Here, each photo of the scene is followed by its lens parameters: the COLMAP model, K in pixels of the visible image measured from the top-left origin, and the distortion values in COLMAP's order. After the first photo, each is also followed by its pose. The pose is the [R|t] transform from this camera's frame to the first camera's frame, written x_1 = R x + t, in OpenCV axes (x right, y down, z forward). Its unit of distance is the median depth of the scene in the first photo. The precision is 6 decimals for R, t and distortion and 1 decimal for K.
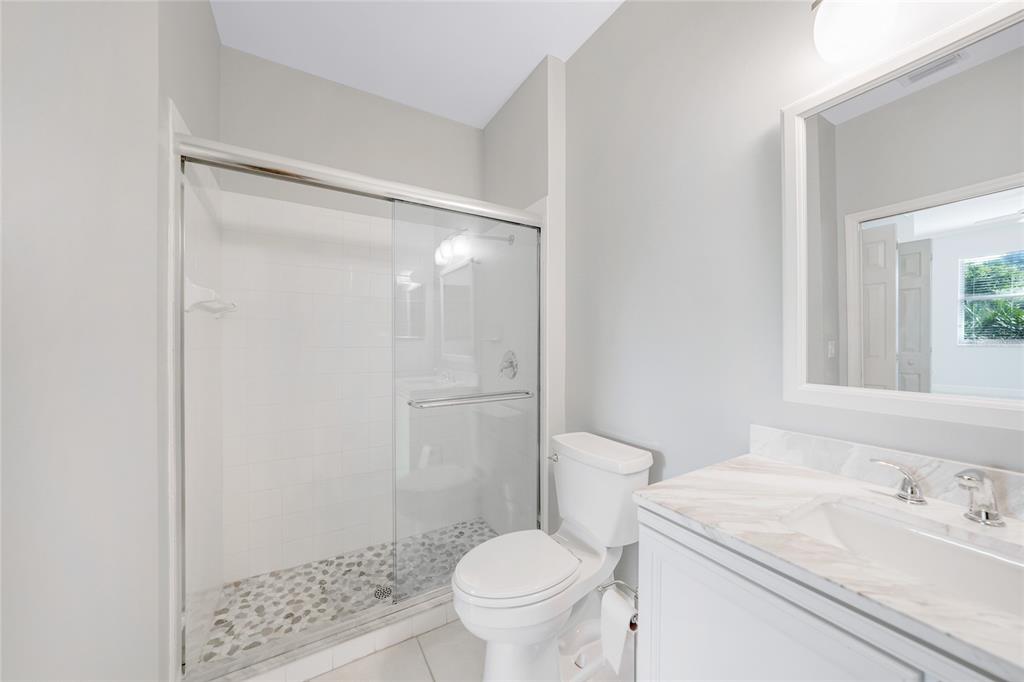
lens RADIAL K [[358.4, 0, 516.1], [0, 358.4, 341.4], [0, 0, 1]] dist [-0.022943, 0.003344]
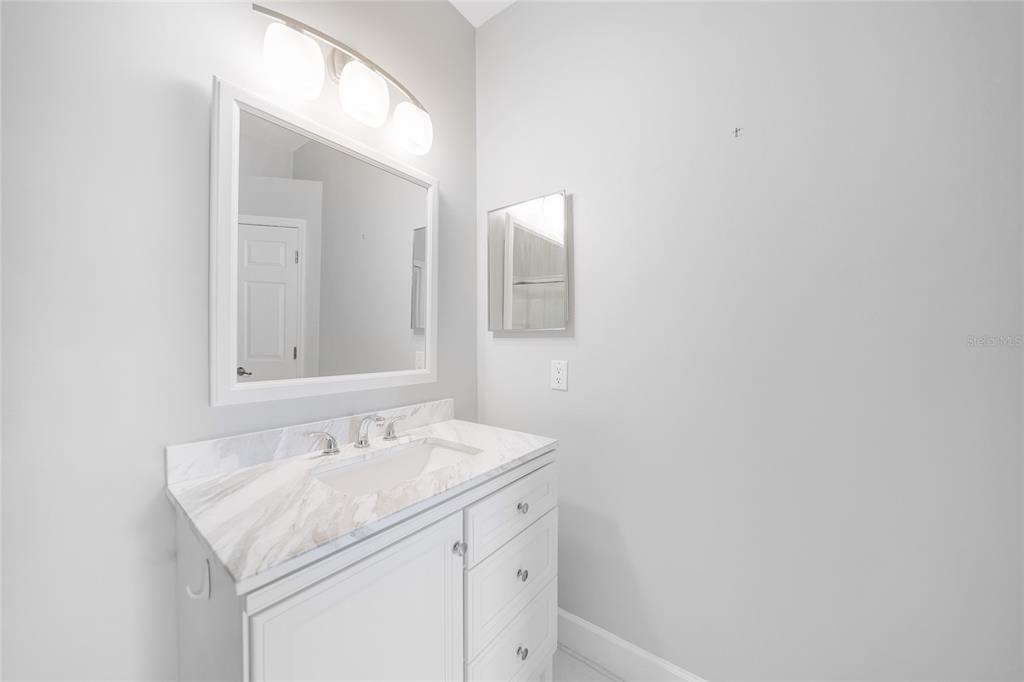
lens RADIAL K [[358.4, 0, 513.6], [0, 358.4, 342.2], [0, 0, 1]] dist [-0.022943, 0.003344]
pose [[-0.389222, -0.010366, 0.921086, -0.475474], [-0.009526, 0.999929, 0.007228, -0.009764], [-0.921095, -0.005960, -0.389293, 0.882495]]
